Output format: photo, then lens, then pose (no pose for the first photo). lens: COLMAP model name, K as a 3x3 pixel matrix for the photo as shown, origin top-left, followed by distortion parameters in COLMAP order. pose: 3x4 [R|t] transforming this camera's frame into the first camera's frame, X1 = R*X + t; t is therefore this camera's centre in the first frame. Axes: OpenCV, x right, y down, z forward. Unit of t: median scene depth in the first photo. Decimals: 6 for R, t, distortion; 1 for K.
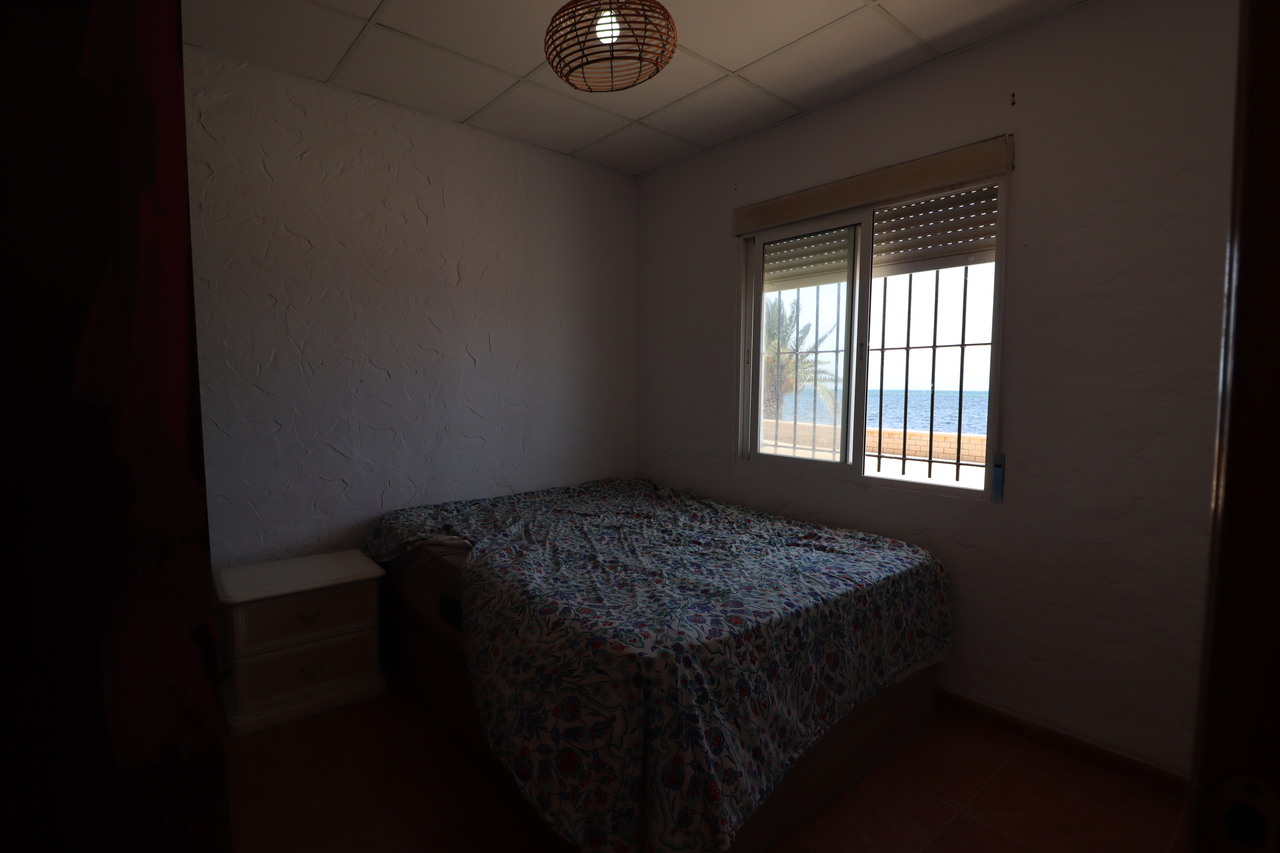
lens RADIAL K [[598.8, 0, 642.4], [0, 598.8, 428.2], [0, 0, 1]] dist [-0.001152, -0.012816]
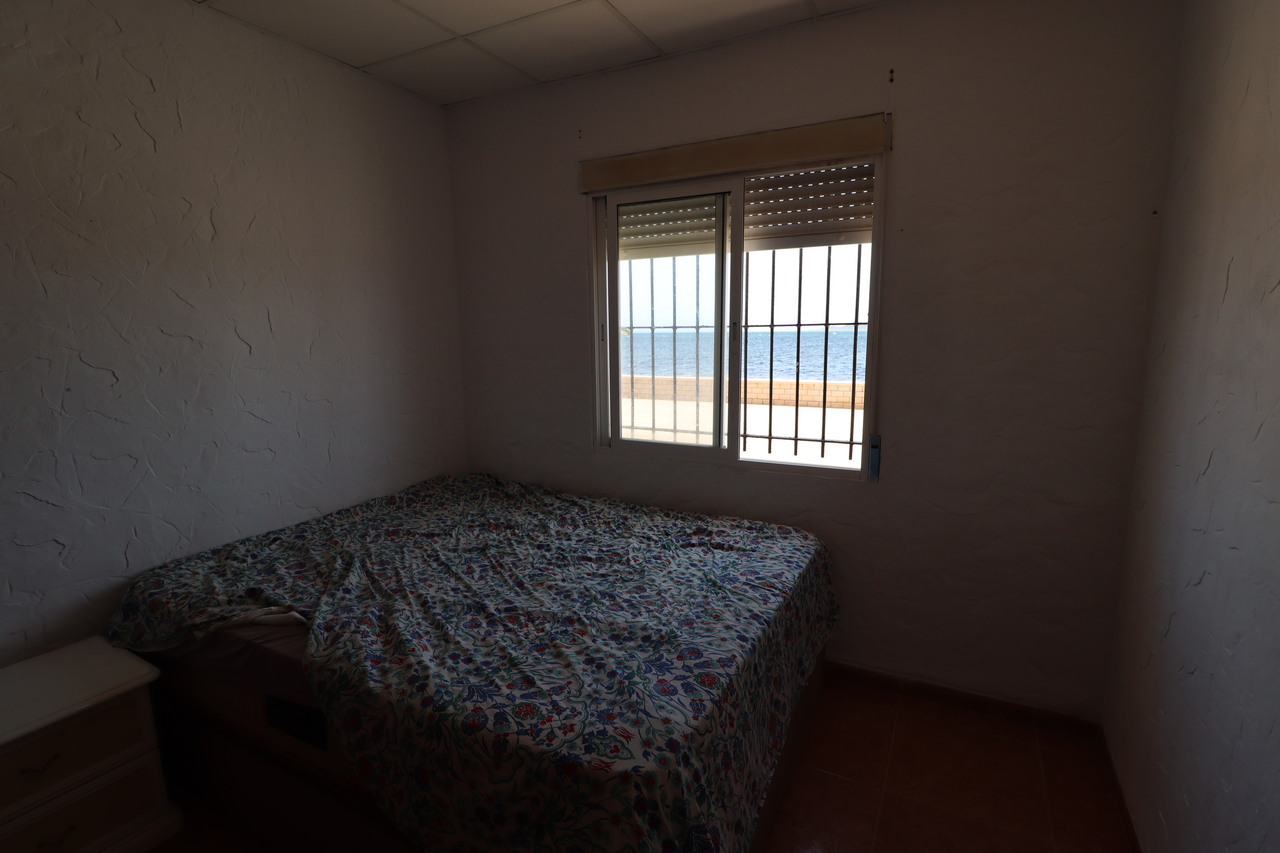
lens RADIAL K [[598.8, 0, 642.4], [0, 598.8, 428.2], [0, 0, 1]] dist [-0.001152, -0.012816]
pose [[0.927105, -0.079009, 0.366380, -0.139402], [0.045830, 0.994091, 0.098403, -0.080620], [-0.371990, -0.074439, 0.925247, 0.175542]]
